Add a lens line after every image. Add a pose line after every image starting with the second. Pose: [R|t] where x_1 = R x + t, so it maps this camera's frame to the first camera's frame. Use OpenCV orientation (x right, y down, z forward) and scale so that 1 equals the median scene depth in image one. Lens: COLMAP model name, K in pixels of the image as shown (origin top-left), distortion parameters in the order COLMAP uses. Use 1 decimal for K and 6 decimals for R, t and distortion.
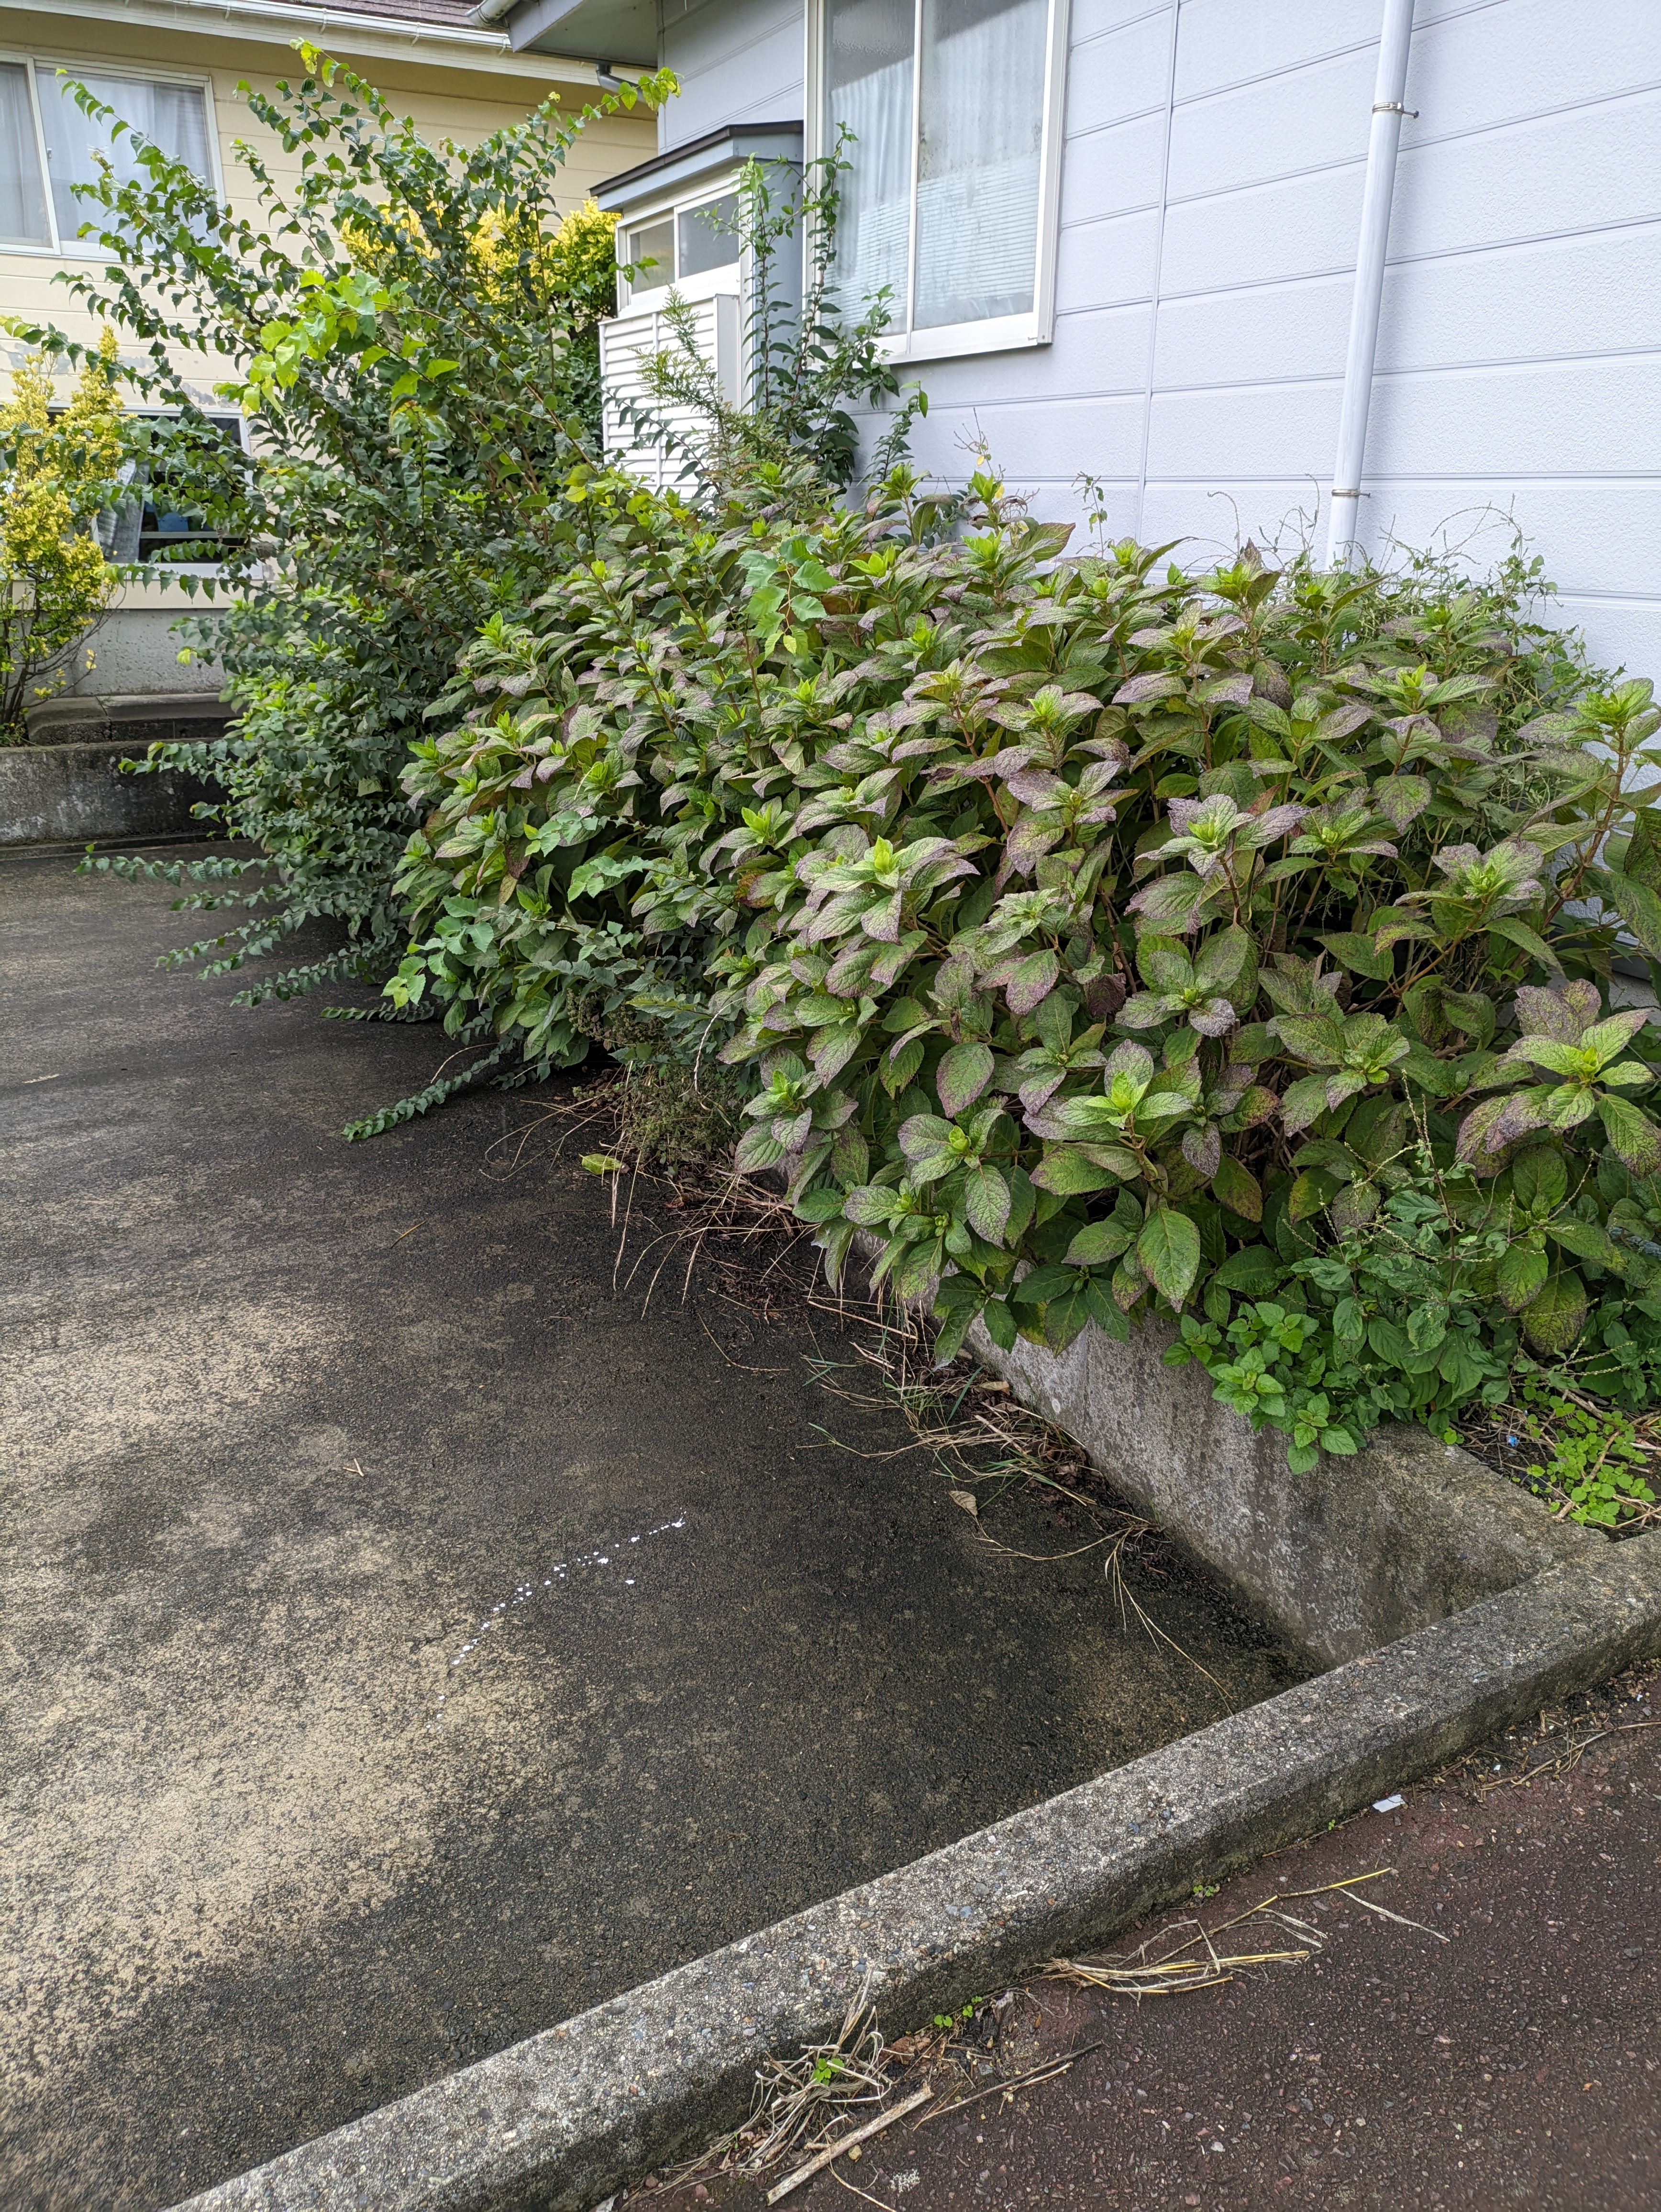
lens RADIAL K [[1640.3, 0, 826.3], [0, 1640.3, 1100.2], [0, 0, 1]] dist [0.036600, -0.016787]
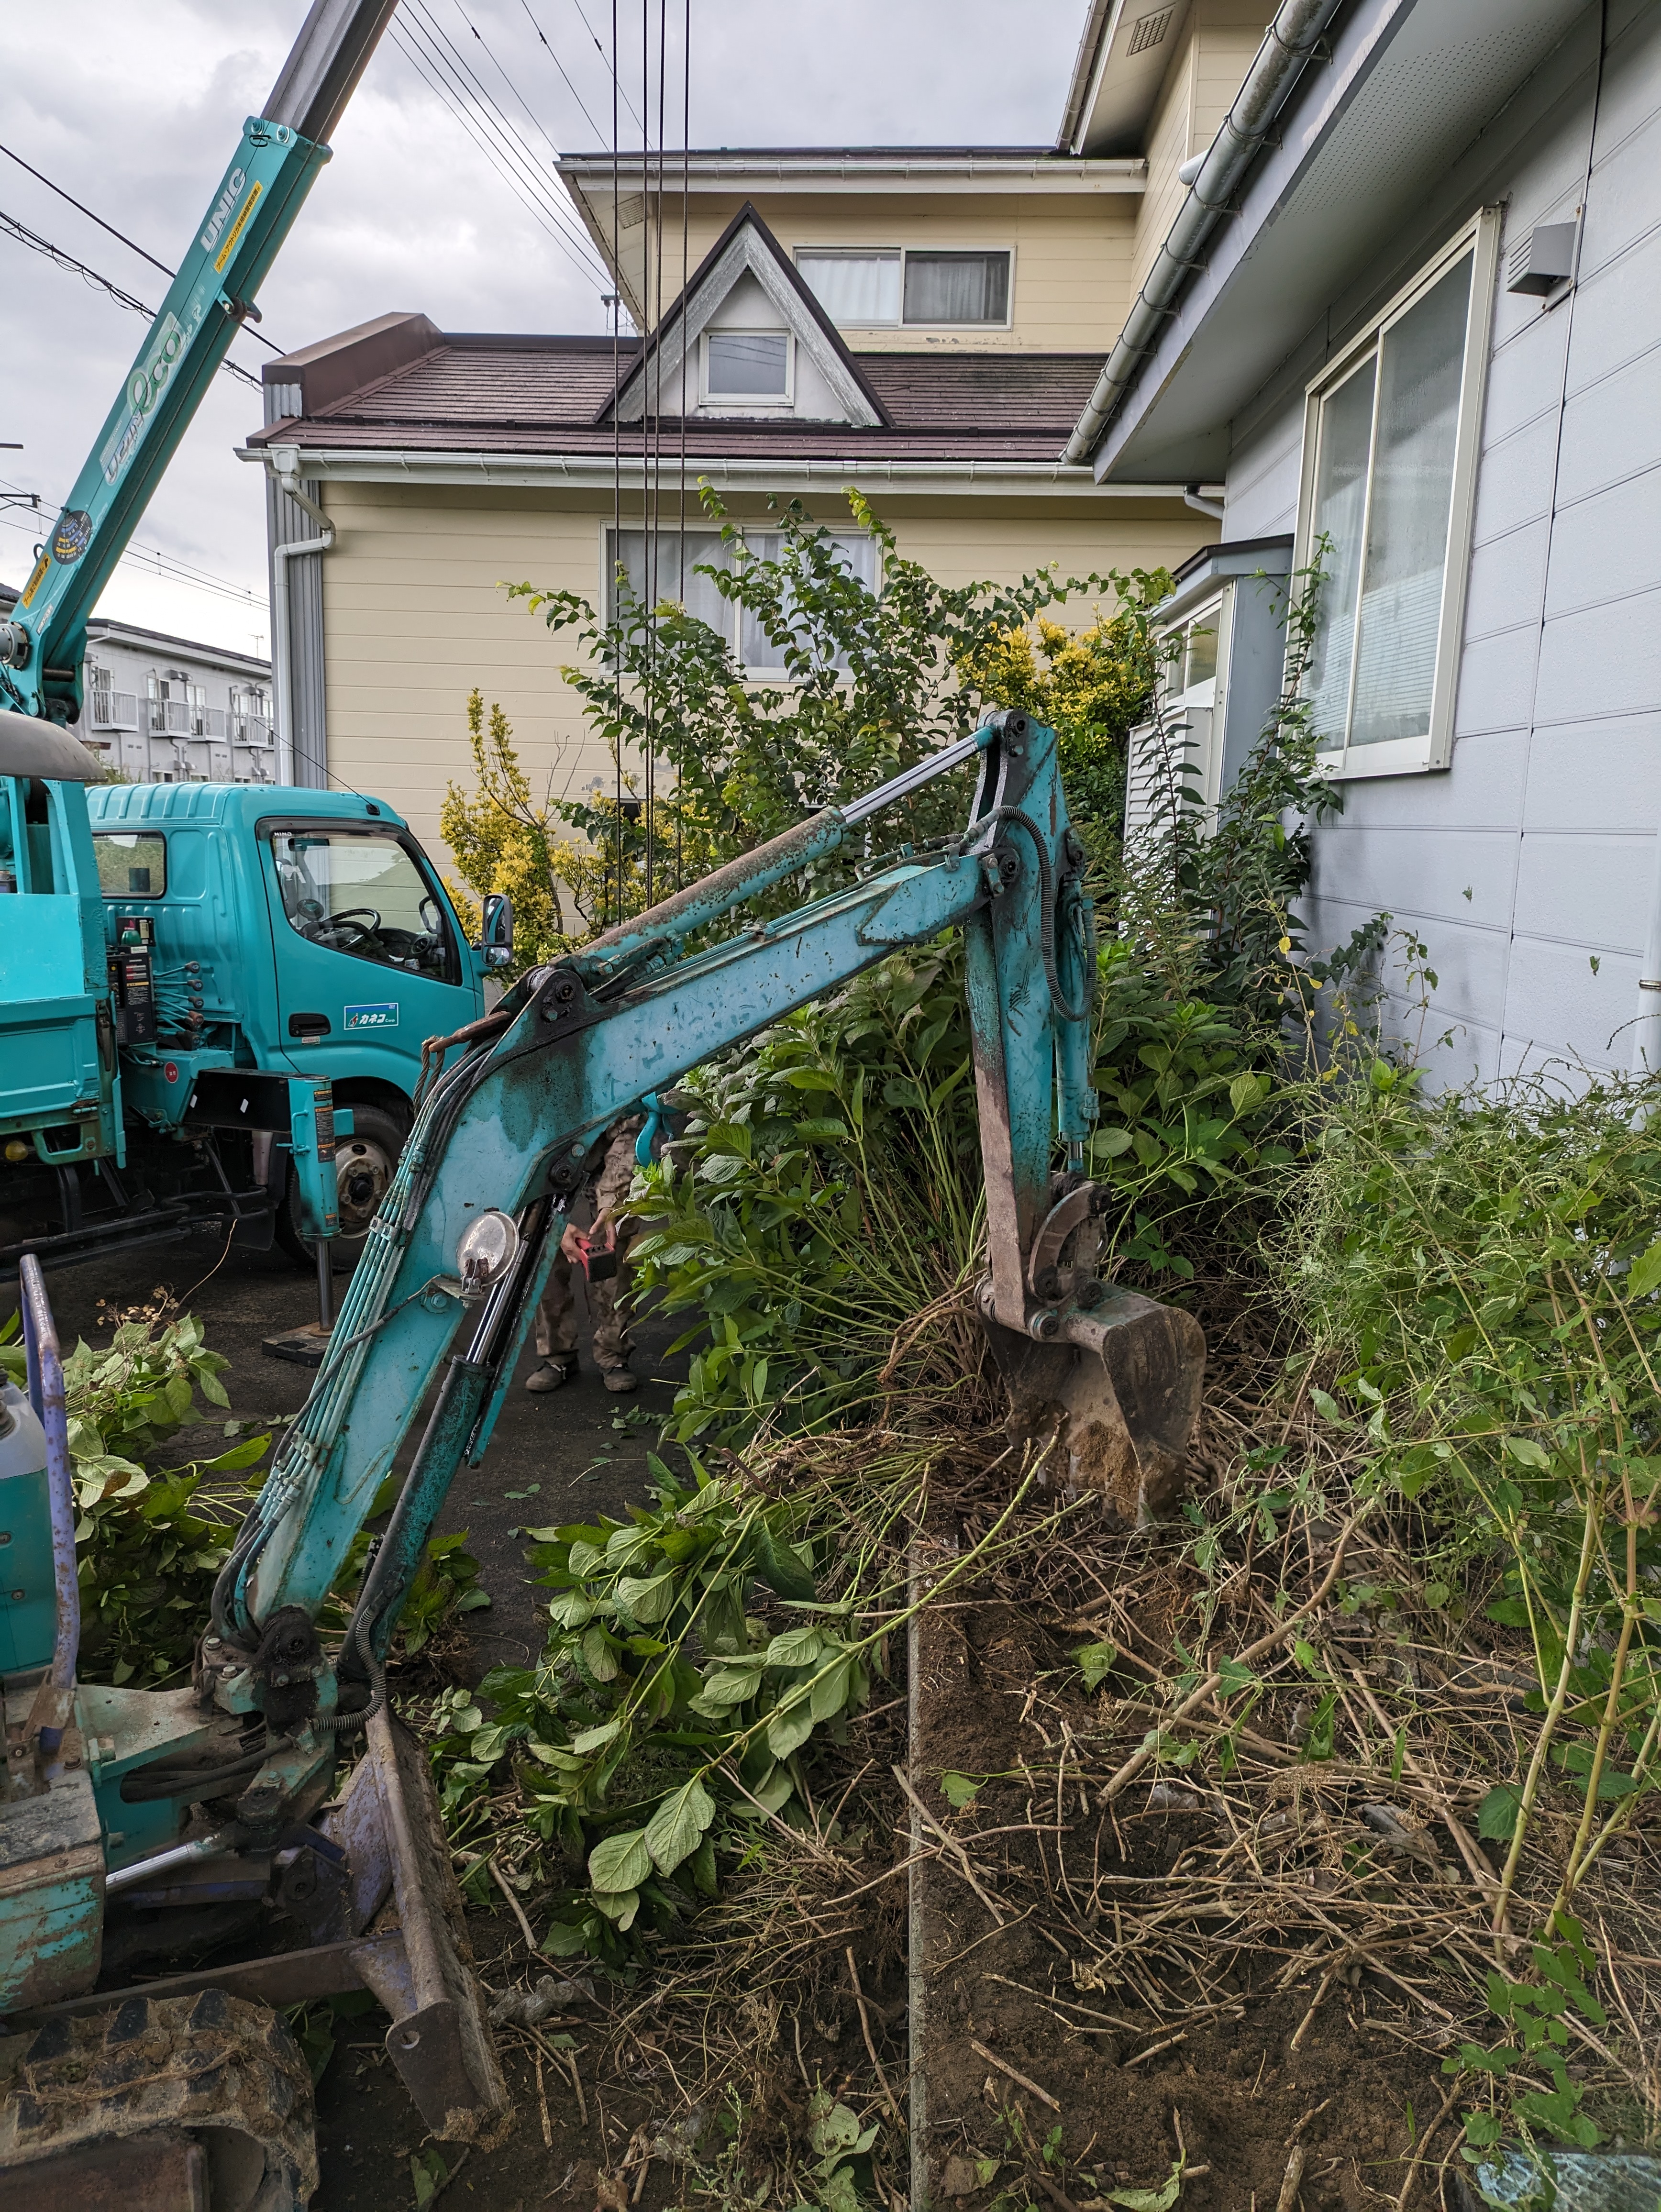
lens RADIAL K [[1640.3, 0, 834.1], [0, 1640.3, 1108.7], [0, 0, 1]] dist [0.036600, -0.016787]
pose [[0.876555, 0.082975, -0.474095, 0.310232], [-0.167127, 0.976209, -0.138147, -0.134595], [0.451353, 0.200328, 0.869569, 0.179894]]
